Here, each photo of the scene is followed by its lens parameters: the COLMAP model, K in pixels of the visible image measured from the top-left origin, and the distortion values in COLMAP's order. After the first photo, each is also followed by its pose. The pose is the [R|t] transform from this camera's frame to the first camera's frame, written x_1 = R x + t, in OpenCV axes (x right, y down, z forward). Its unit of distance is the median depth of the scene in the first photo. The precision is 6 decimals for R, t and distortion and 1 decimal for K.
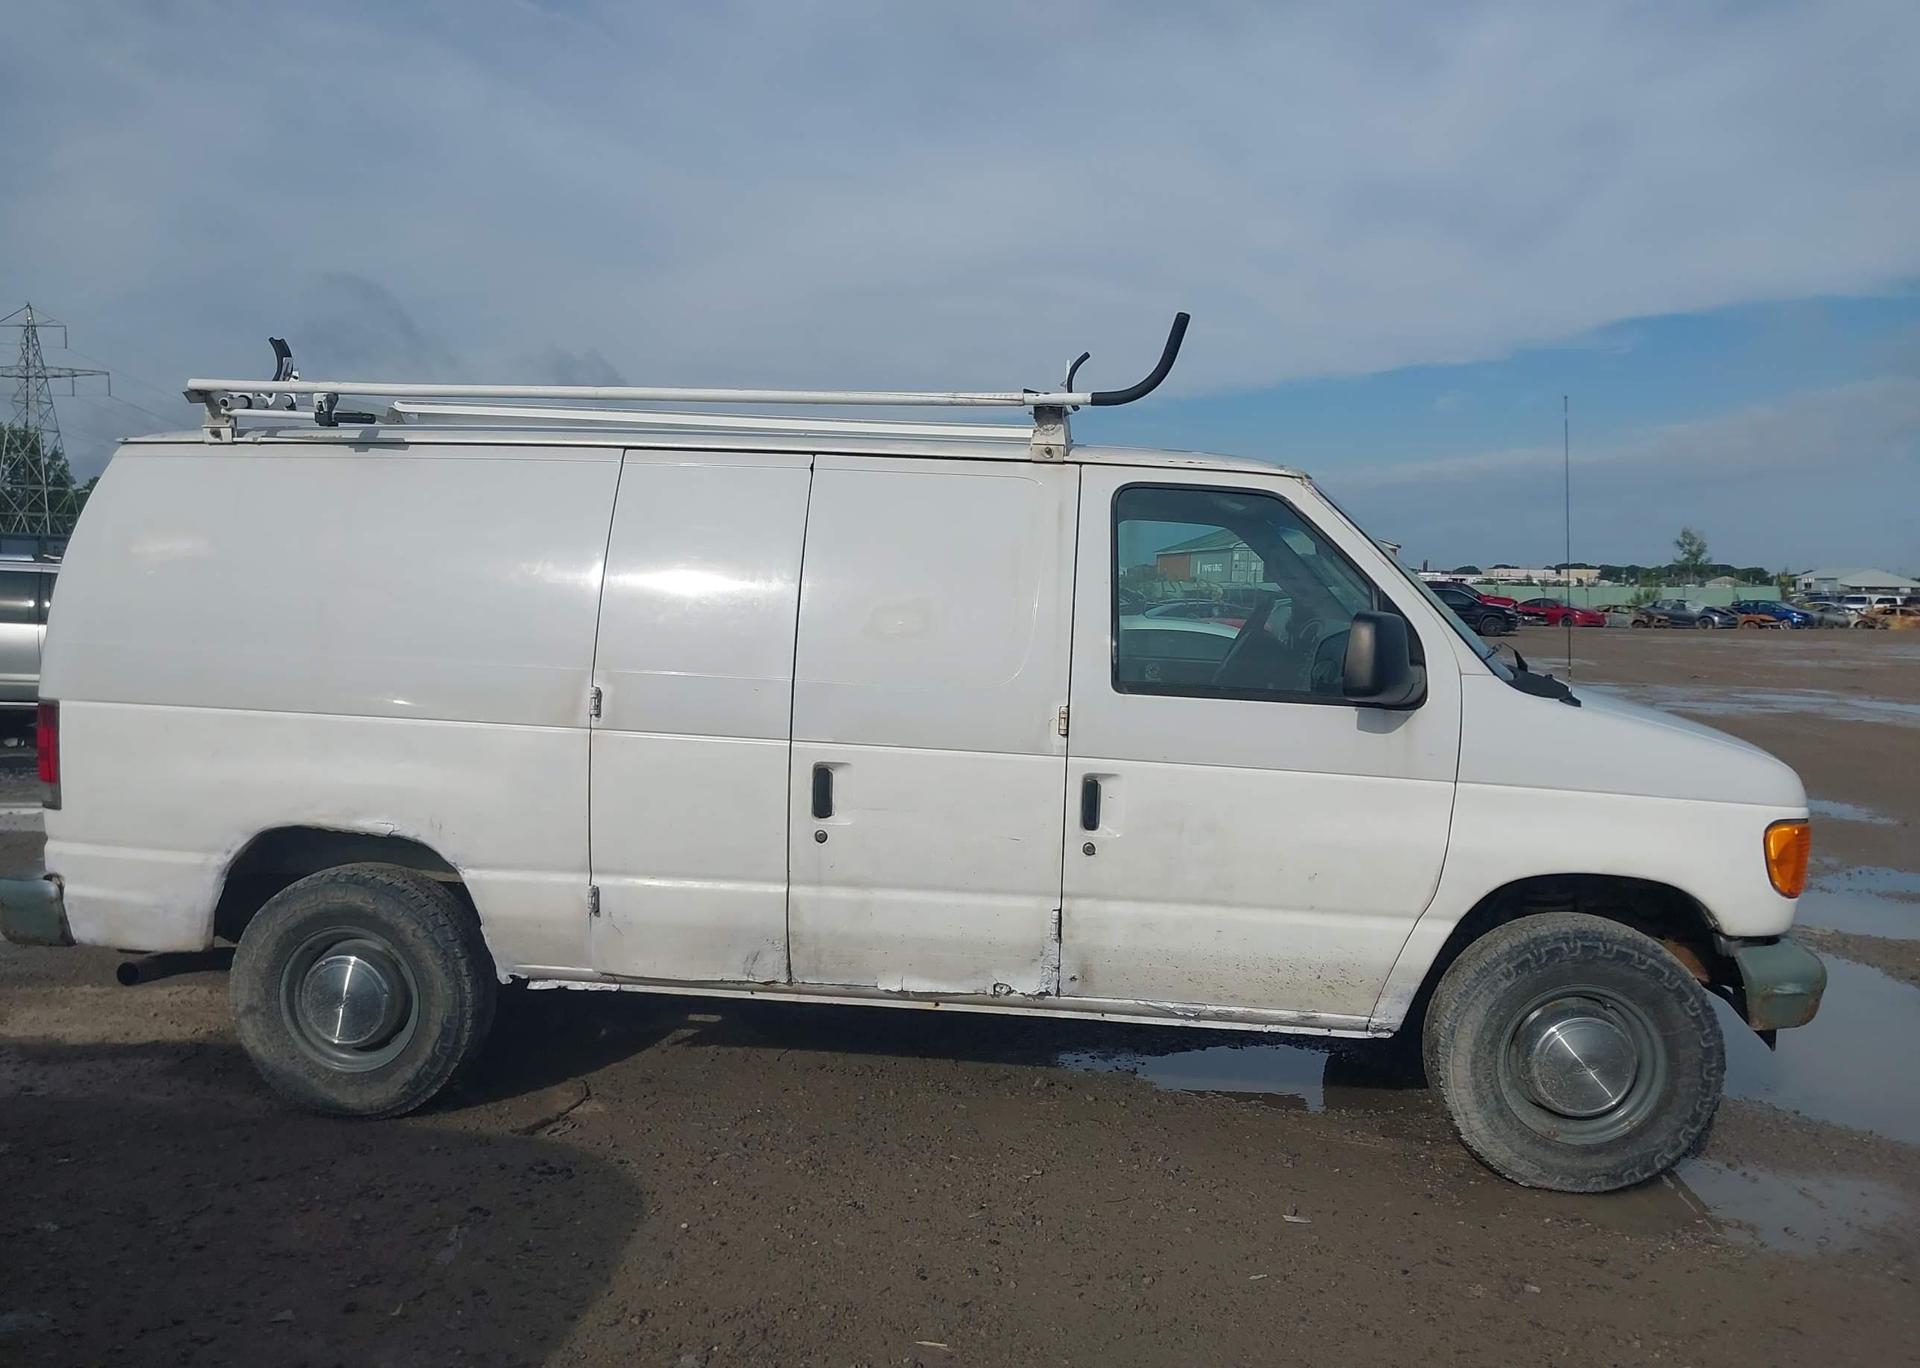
lens RADIAL K [[1518.4, 0, 959.5], [0, 1518.4, 696.8], [0, 0, 1]] dist [0.044951, -0.055961]
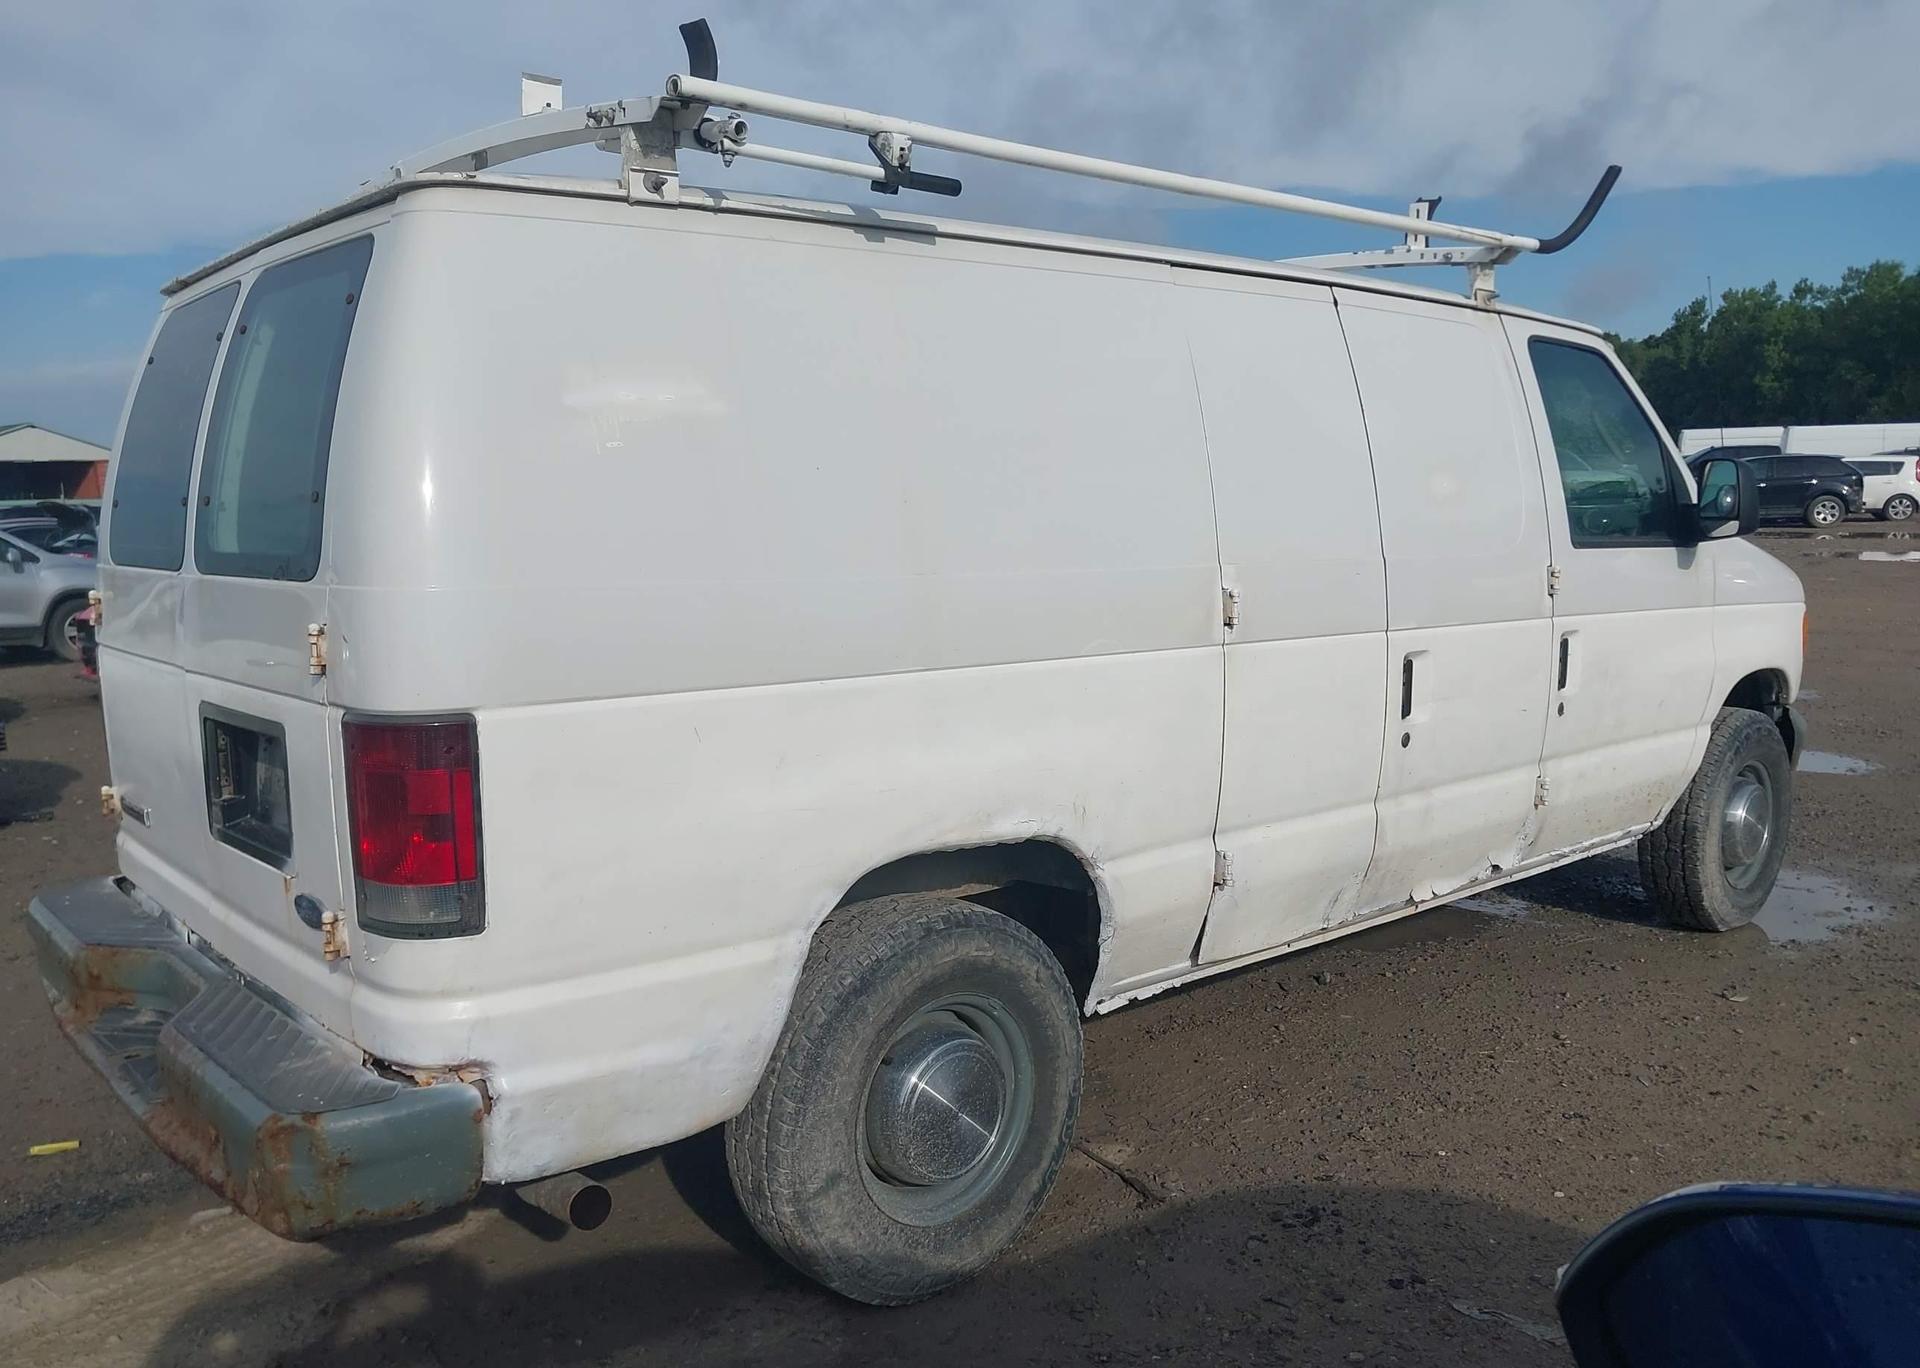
lens RADIAL K [[1518.4, 0, 942.9], [0, 1518.4, 697.0], [0, 0, 1]] dist [0.044951, -0.055961]
pose [[0.681306, -0.129386, 0.720473, -0.879715], [0.088049, 0.991594, 0.094813, -0.036496], [-0.726684, -0.001160, 0.686971, 0.588259]]
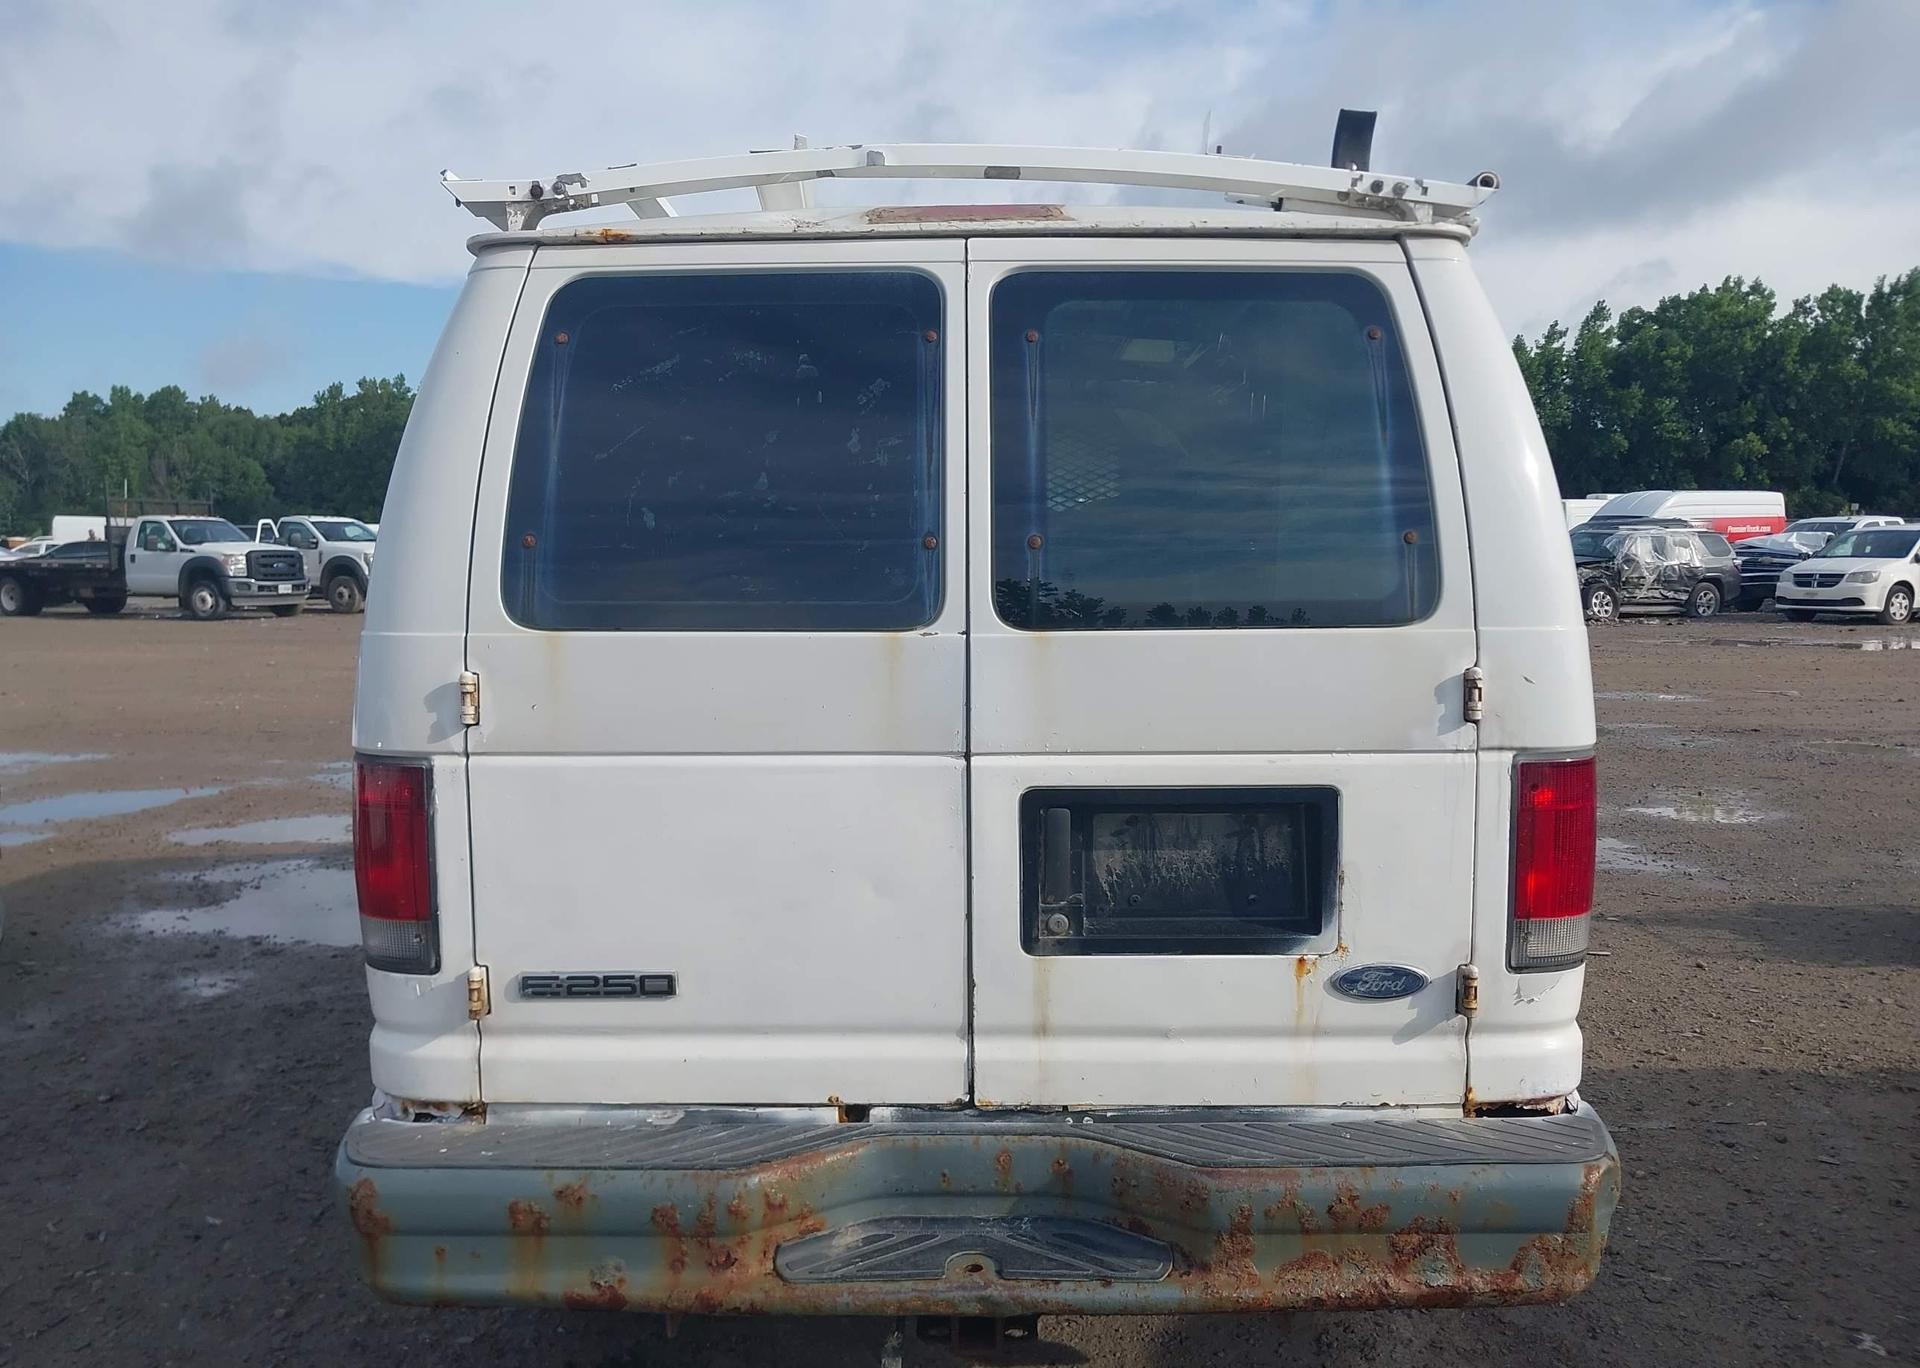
lens RADIAL K [[1518.4, 0, 950.3], [0, 1518.4, 688.0], [0, 0, 1]] dist [0.044951, -0.055961]
pose [[-0.107791, -0.107537, 0.988340, -1.132926], [0.075052, 0.990416, 0.115948, -0.096516], [-0.991337, 0.086675, -0.098687, 1.333530]]
